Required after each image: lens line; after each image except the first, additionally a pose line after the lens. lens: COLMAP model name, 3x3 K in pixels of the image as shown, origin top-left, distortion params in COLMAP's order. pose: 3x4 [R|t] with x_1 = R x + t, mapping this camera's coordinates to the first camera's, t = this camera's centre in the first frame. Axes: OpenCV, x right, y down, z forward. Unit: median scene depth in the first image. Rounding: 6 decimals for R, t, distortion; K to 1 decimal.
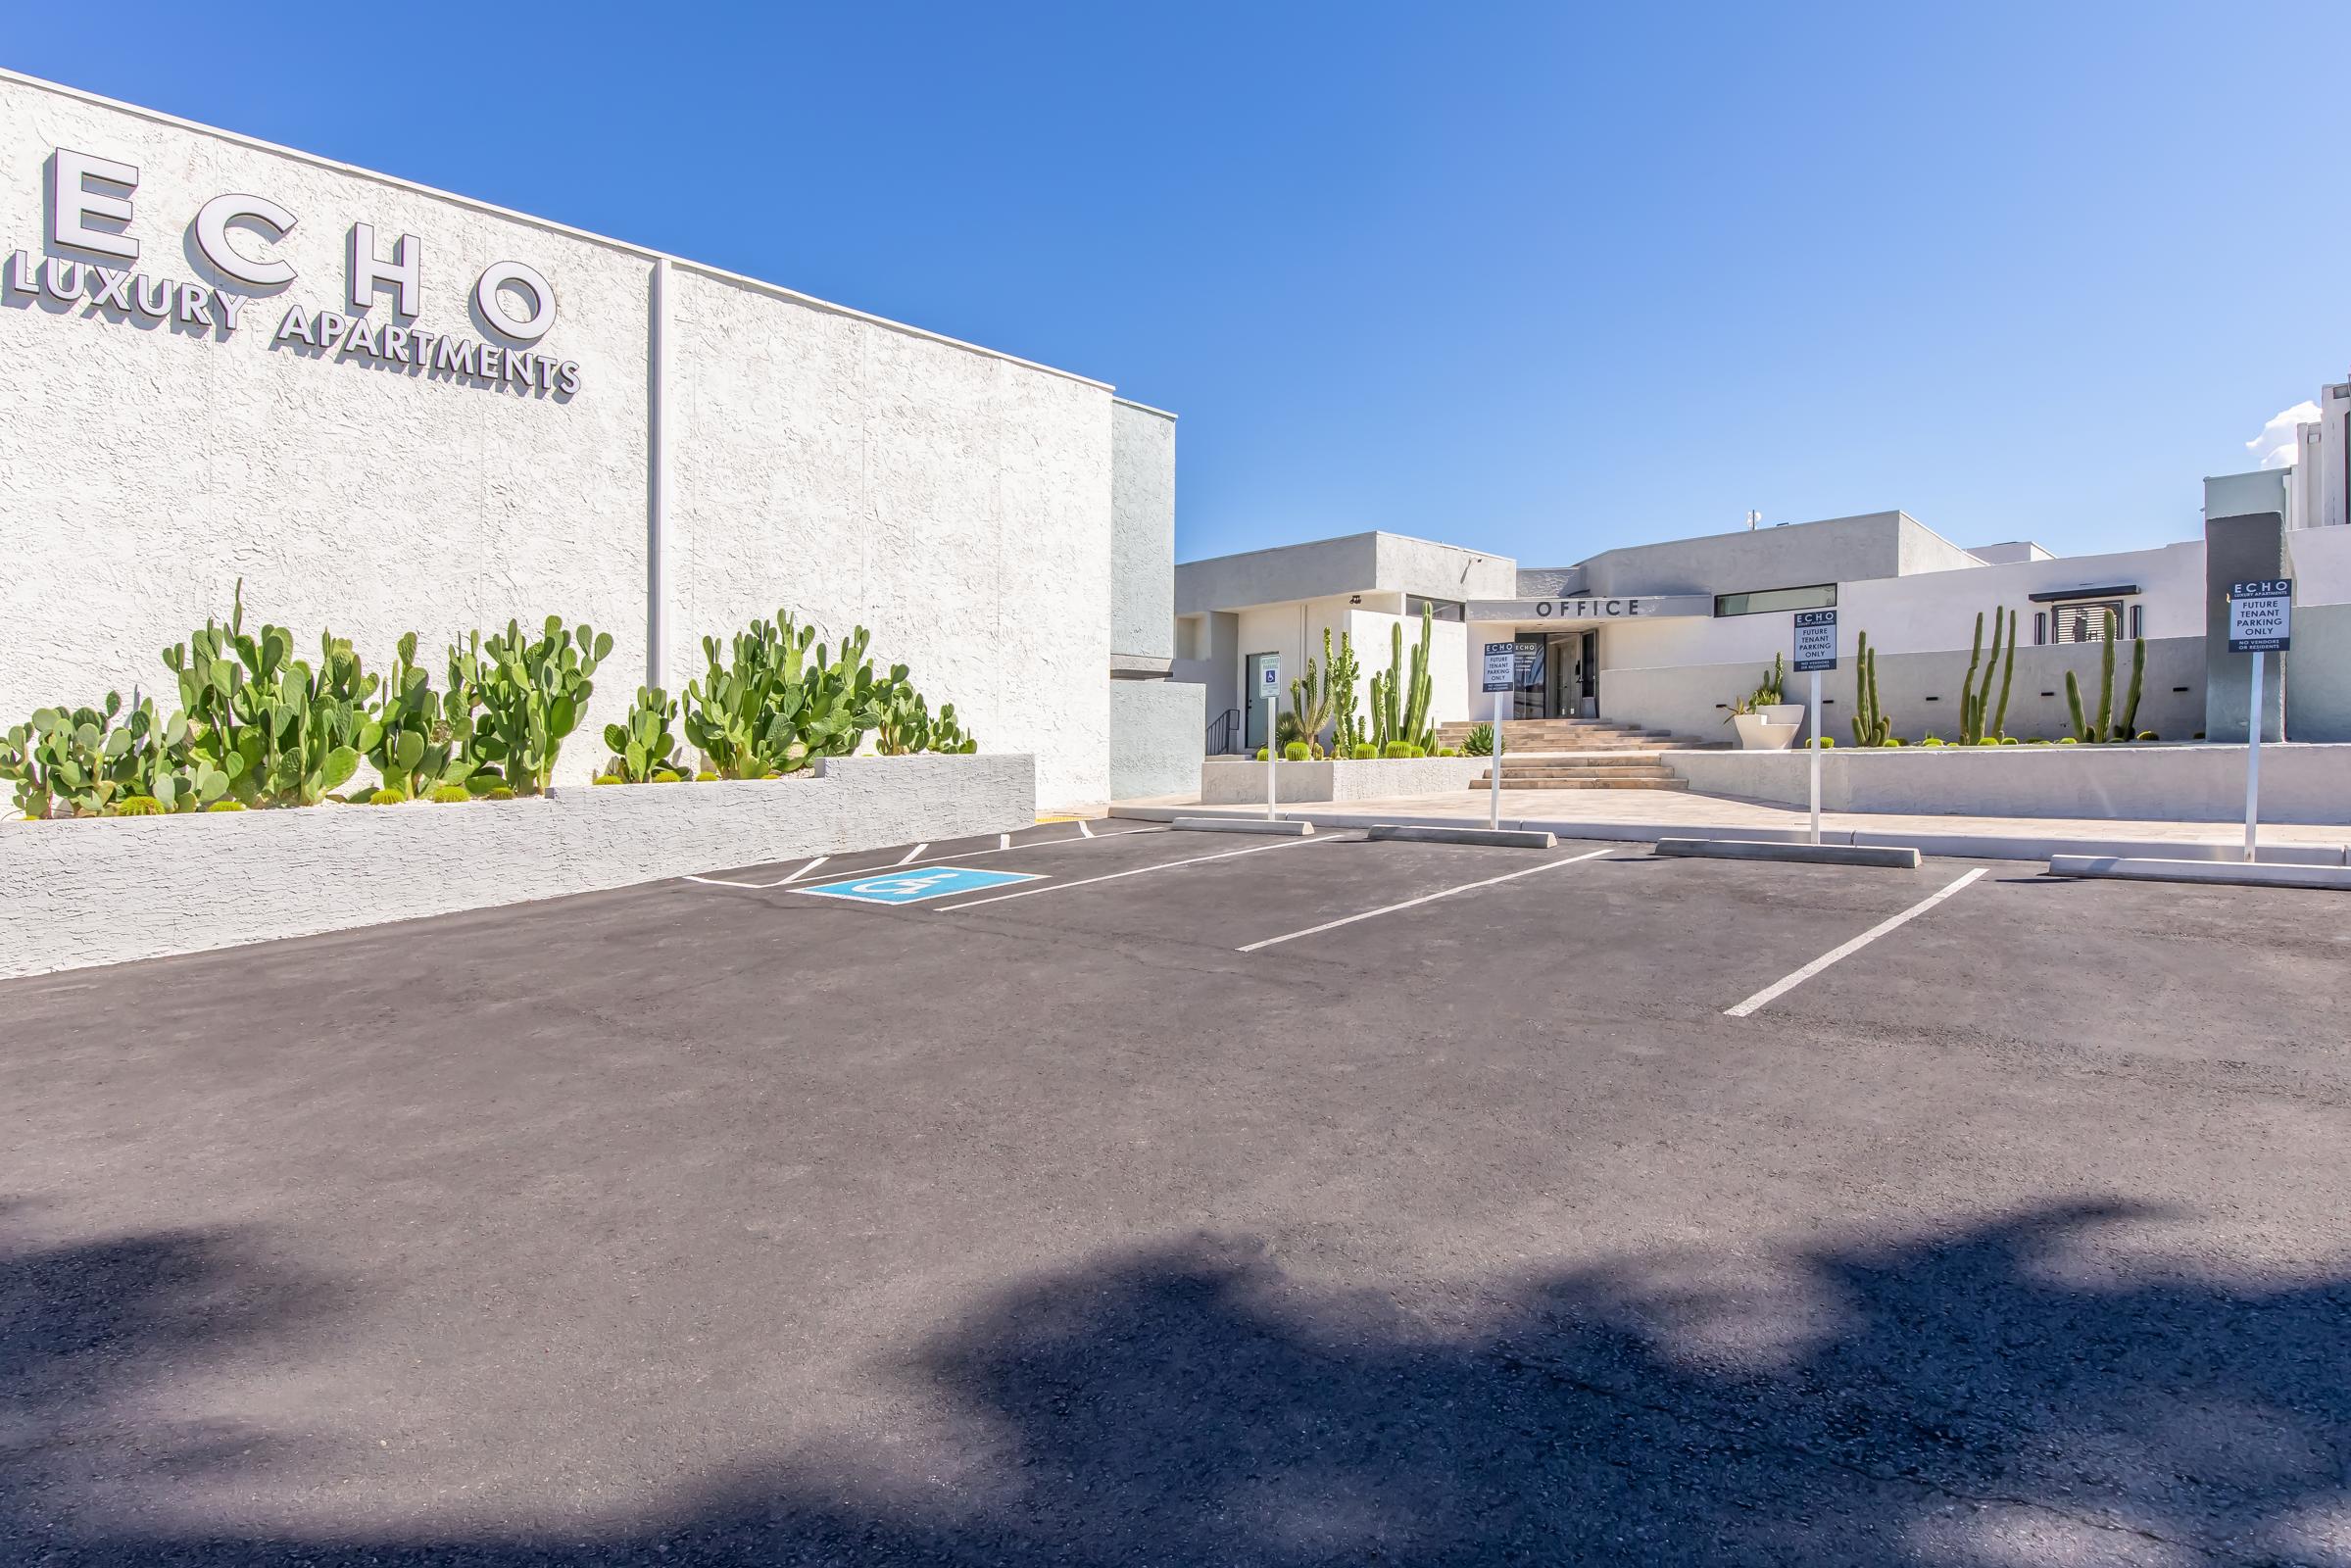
lens RADIAL K [[1076.0, 0, 1160.7], [0, 1076.0, 776.8], [0, 0, 1]] dist [-0.000239, -0.000844]
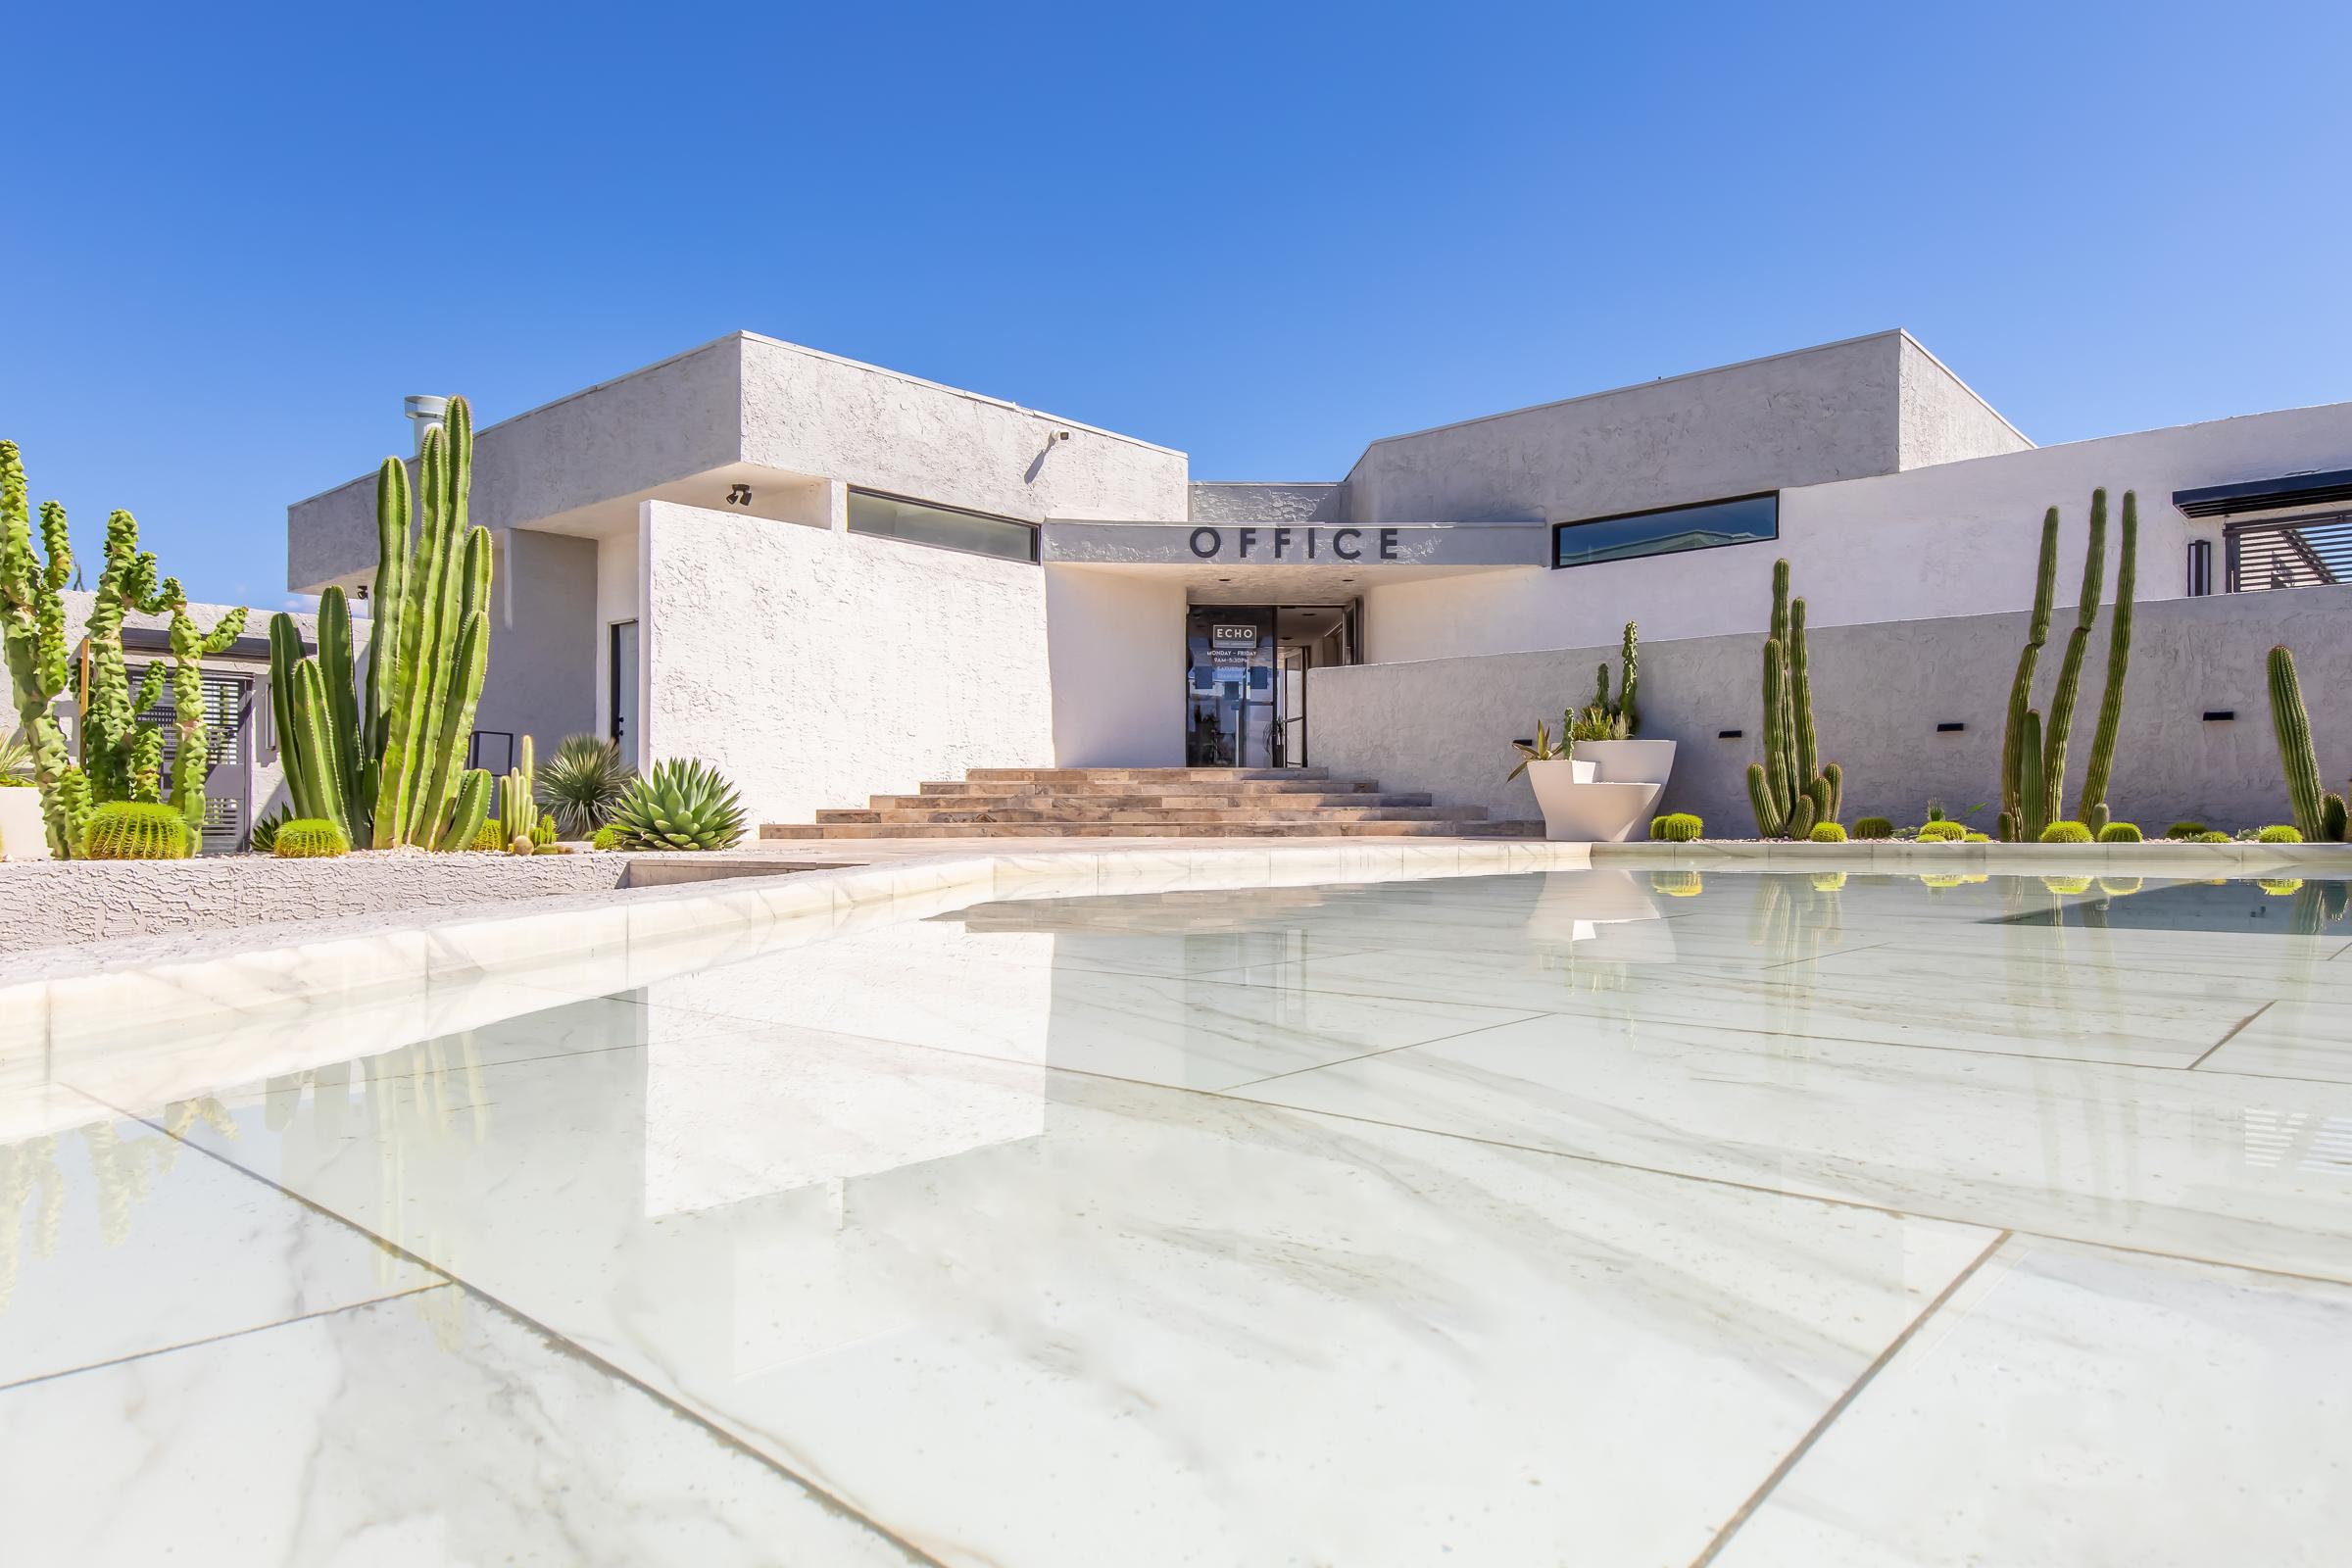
lens RADIAL K [[1330.1, 0, 1172.2], [0, 1330.1, 818.6], [0, 0, 1]] dist [0.001397, 0.000614]
pose [[0.999373, 0.020965, 0.028542, 0.363236], [-0.020180, 0.999417, -0.027534, -0.014862], [-0.029102, 0.026941, 0.999213, 0.444384]]
